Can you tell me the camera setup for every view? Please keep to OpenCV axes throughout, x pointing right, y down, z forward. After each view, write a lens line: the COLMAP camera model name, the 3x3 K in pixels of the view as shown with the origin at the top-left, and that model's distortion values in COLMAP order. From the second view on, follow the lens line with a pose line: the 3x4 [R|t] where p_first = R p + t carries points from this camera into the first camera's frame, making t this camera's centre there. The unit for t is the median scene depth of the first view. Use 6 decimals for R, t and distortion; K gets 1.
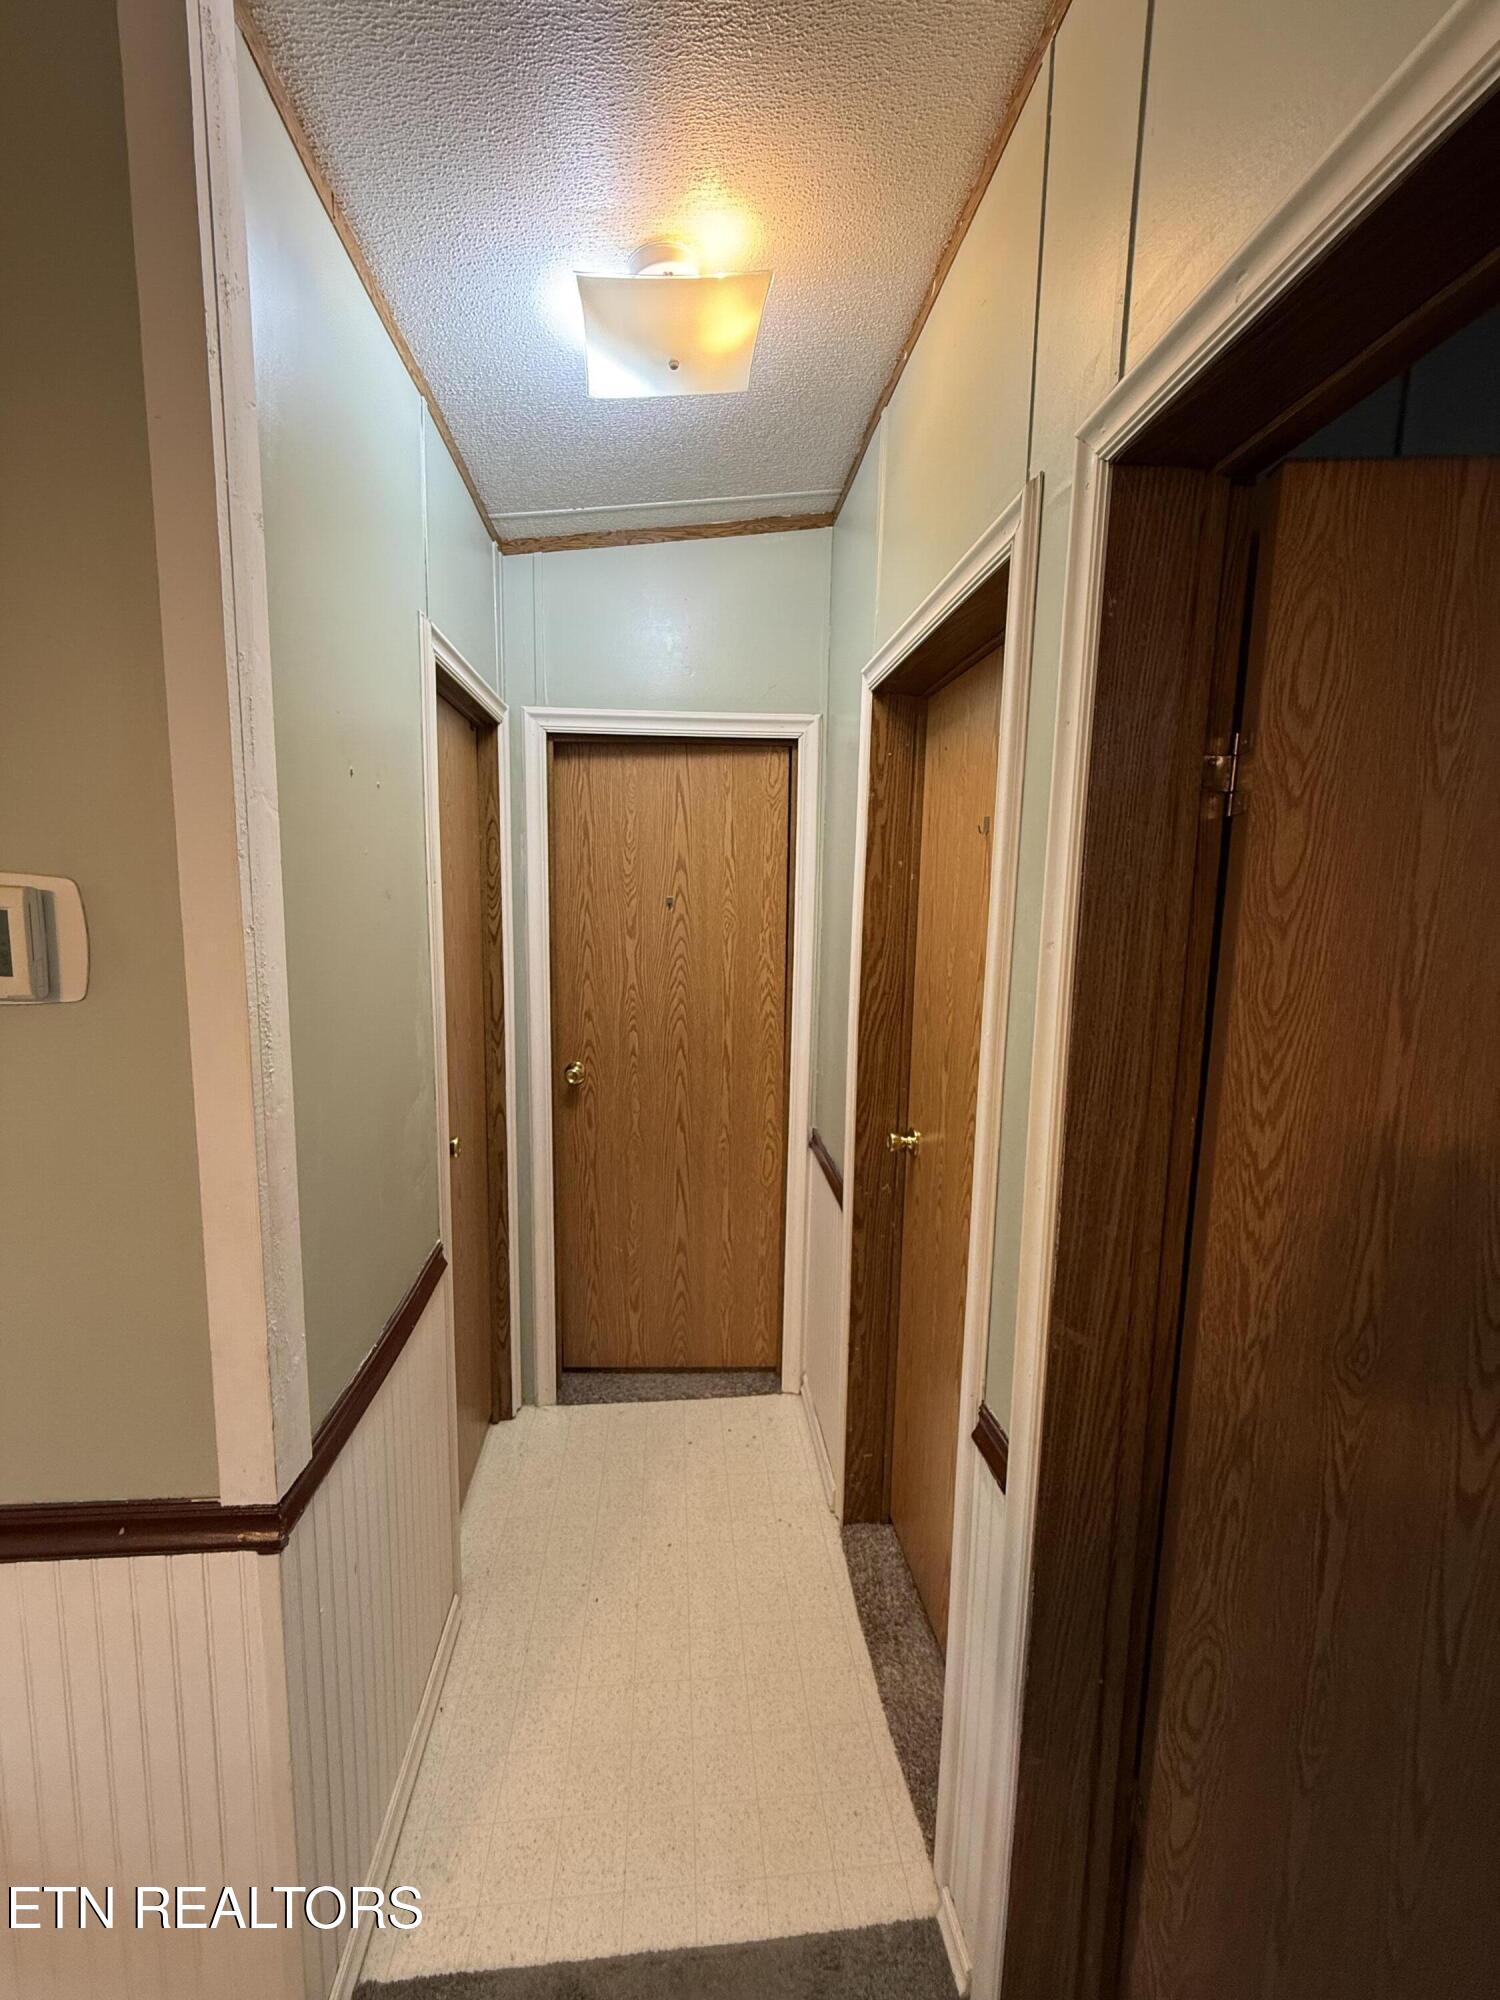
lens RADIAL K [[887.6, 0, 750.0], [0, 887.6, 1000.0], [0, 0, 1]] dist [-0.001221, -0.000013]
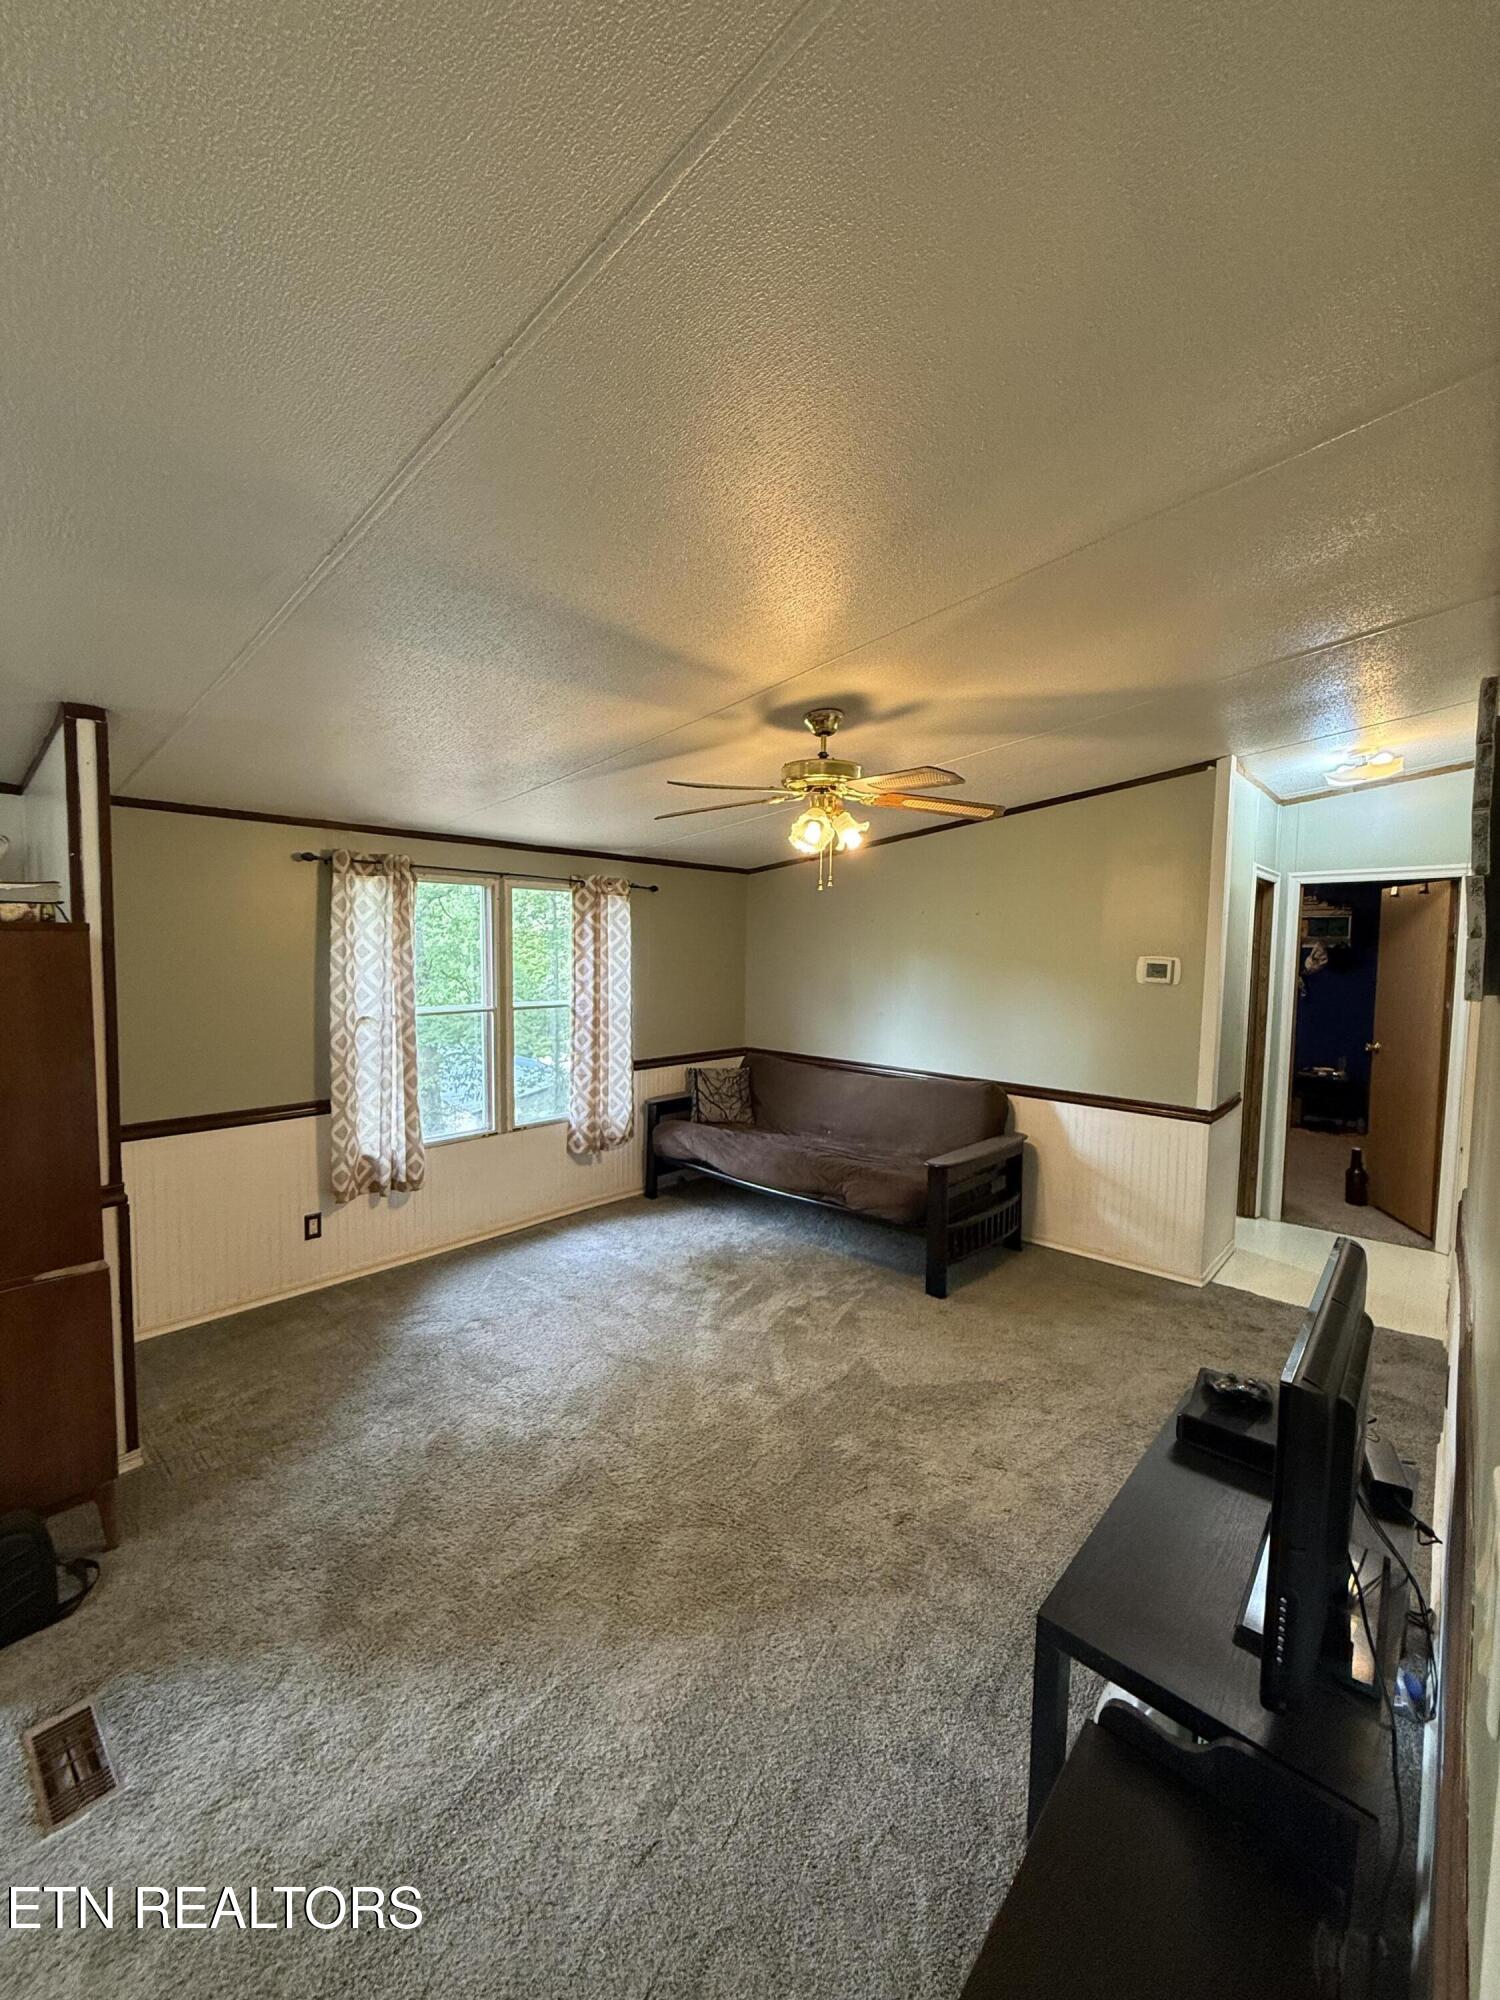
lens RADIAL K [[799.9, 0, 750.0], [0, 799.9, 1000.0], [0, 0, 1]] dist [-0.000460, 0.000022]
pose [[0.692851, 0.043800, -0.719750, 0.244392], [-0.088875, 0.995730, -0.024958, 0.136461], [0.715583, 0.081260, 0.693785, -1.227142]]
